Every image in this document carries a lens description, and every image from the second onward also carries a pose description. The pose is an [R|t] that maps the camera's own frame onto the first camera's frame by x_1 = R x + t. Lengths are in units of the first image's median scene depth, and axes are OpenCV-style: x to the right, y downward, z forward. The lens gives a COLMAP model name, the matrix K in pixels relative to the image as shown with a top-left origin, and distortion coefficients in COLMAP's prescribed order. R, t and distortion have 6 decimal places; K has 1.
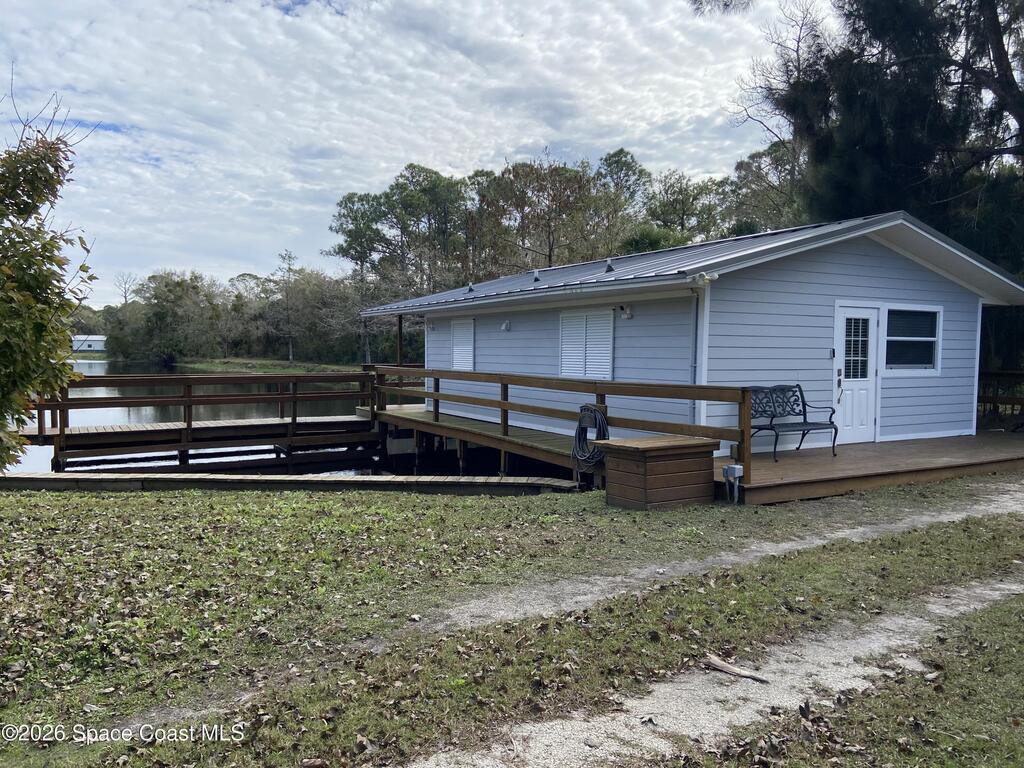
lens RADIAL K [[784.3, 0, 508.5], [0, 784.3, 407.0], [0, 0, 1]] dist [0.078831, -0.052691]
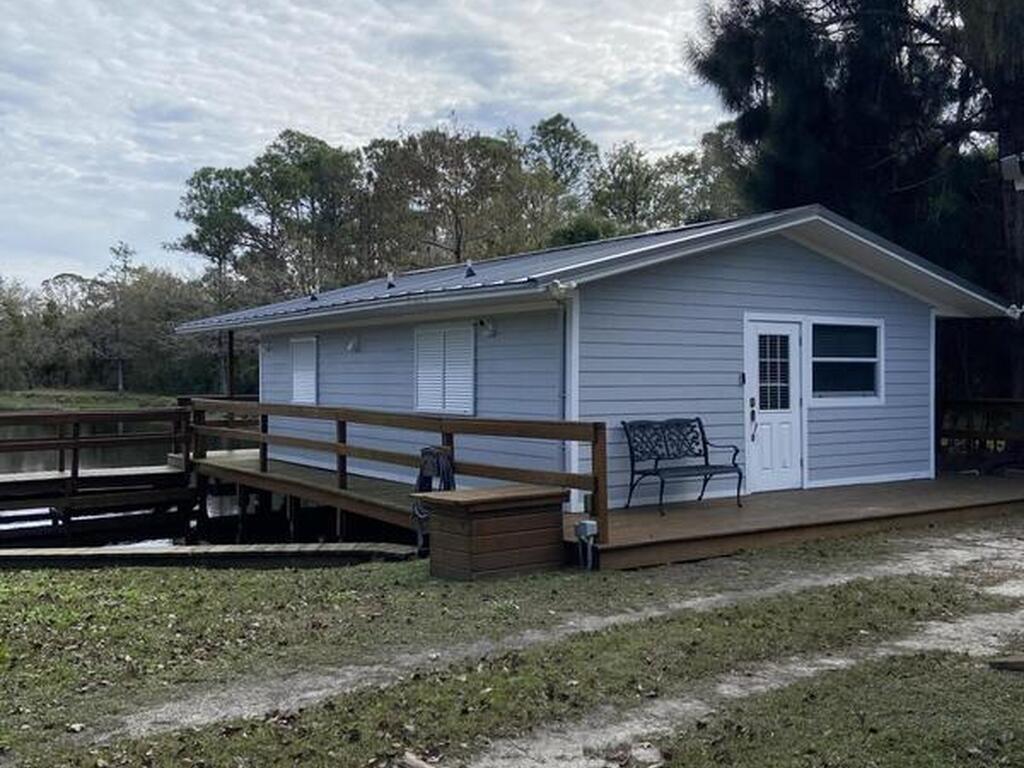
lens RADIAL K [[1048.8, 0, 510.6], [0, 1048.8, 376.4], [0, 0, 1]] dist [0.063552, 0.000000]
pose [[0.997277, -0.009580, 0.073121, 0.082000], [0.014609, 0.997541, -0.068548, -0.000132], [-0.072285, 0.069430, 0.994965, -0.035742]]
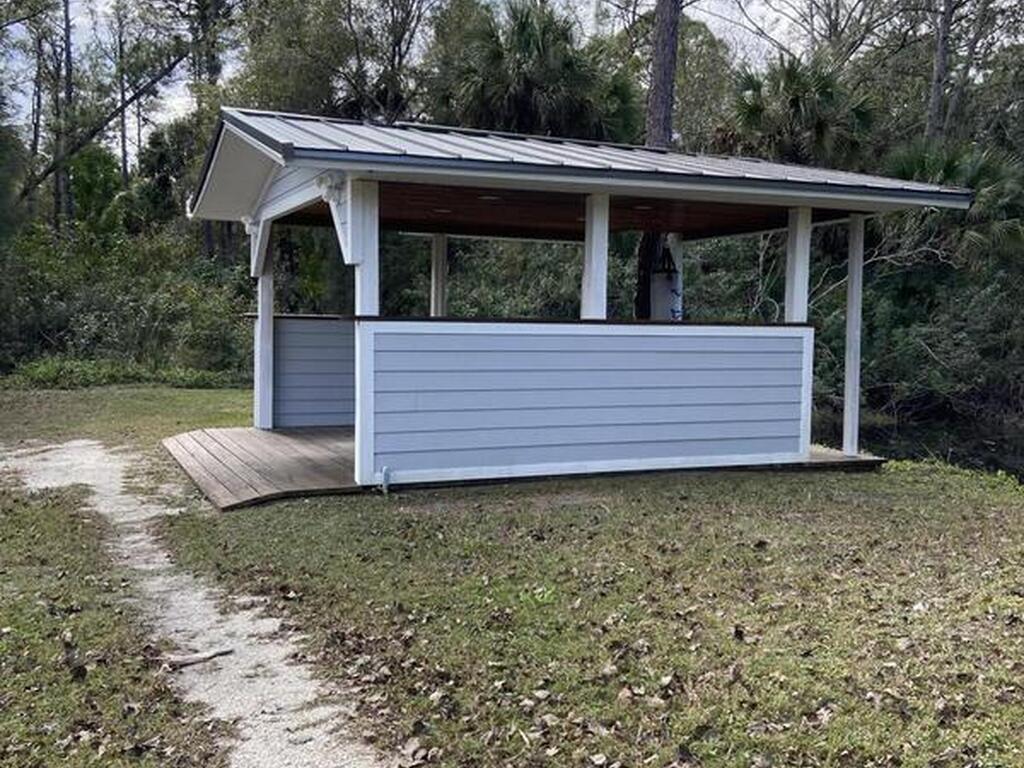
lens RADIAL K [[1048.8, 0, 513.5], [0, 1048.8, 382.8], [0, 0, 1]] dist [0.063552, 0.000000]
pose [[0.132629, -0.072484, 0.988512, -0.219234], [0.078372, 0.994967, 0.062442, -0.002488], [-0.988062, 0.069190, 0.137642, 0.135664]]
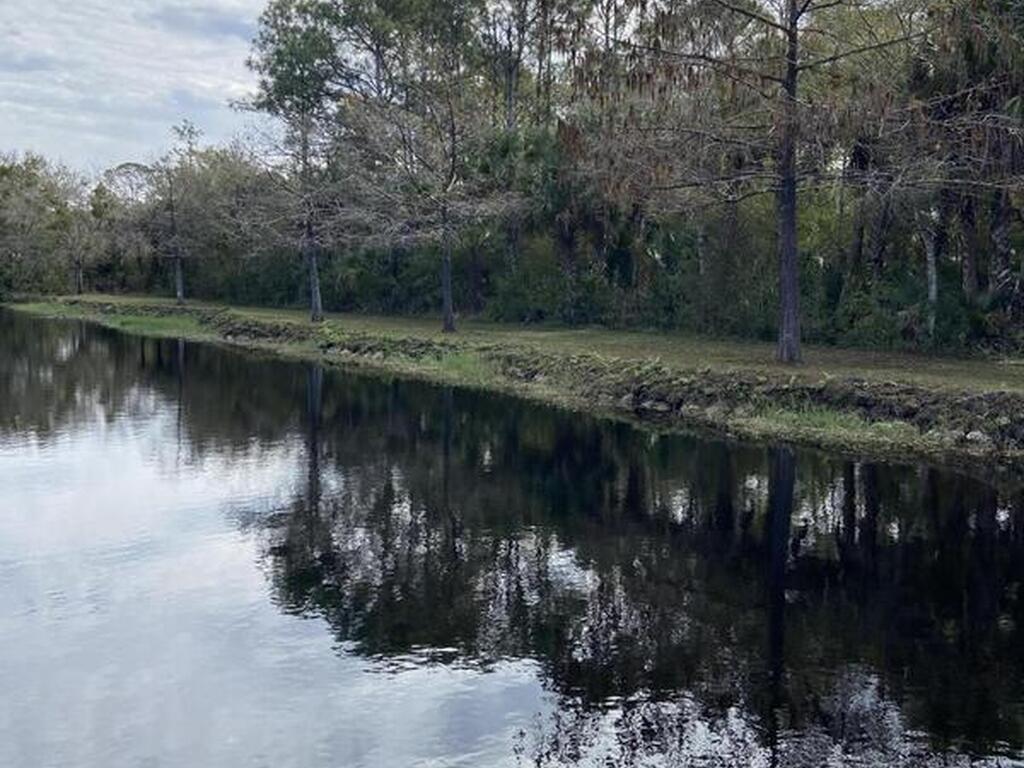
lens RADIAL K [[1048.8, 0, 511.0], [0, 1048.8, 383.1], [0, 0, 1]] dist [0.063552, 0.000000]
pose [[0.999987, -0.000179, 0.005158, -0.242017], [0.000044, 0.999660, 0.026057, -0.107514], [-0.005161, -0.026056, 0.999647, 1.377726]]
